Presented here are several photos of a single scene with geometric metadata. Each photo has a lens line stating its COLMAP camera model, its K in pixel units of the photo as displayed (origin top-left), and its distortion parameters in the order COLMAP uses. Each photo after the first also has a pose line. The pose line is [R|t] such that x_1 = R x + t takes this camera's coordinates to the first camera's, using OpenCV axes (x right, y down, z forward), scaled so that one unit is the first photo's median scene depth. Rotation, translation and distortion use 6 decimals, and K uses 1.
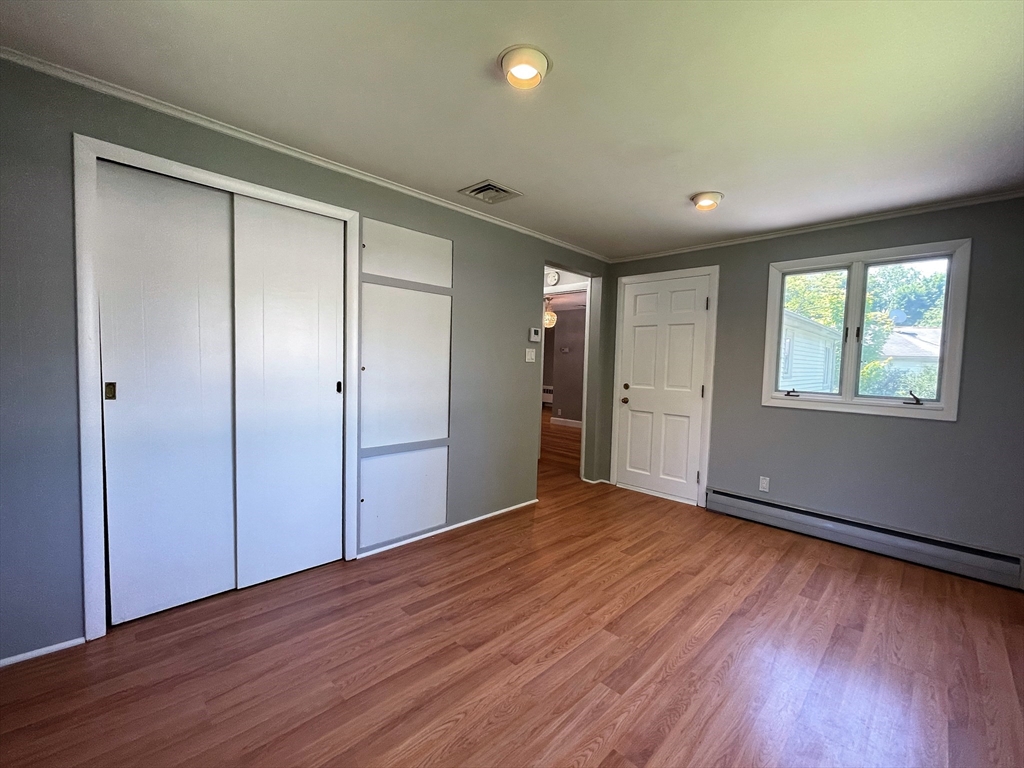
lens RADIAL K [[413.0, 0, 514.2], [0, 413.0, 384.6], [0, 0, 1]] dist [0.000310, -0.000858]
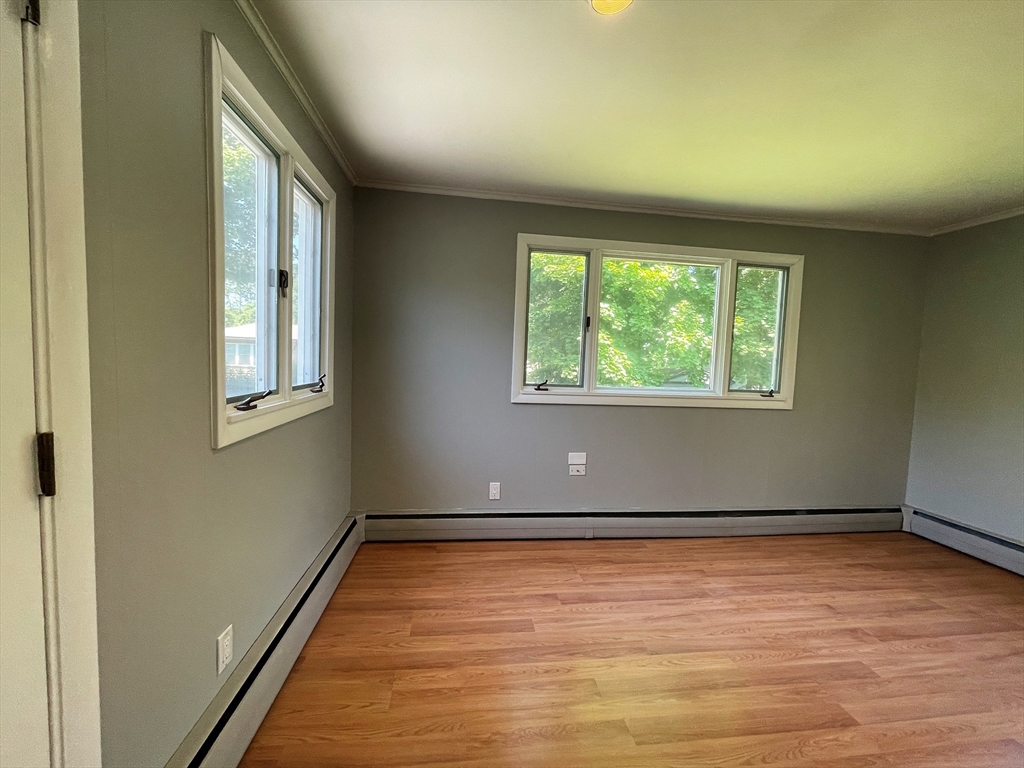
lens RADIAL K [[413.0, 0, 514.2], [0, 413.0, 384.6], [0, 0, 1]] dist [0.000310, -0.000858]
pose [[-0.798355, -0.090742, 0.595310, 0.310596], [-0.027685, 0.993067, 0.114245, -0.075394], [-0.601550, 0.074727, -0.795333, 1.822281]]
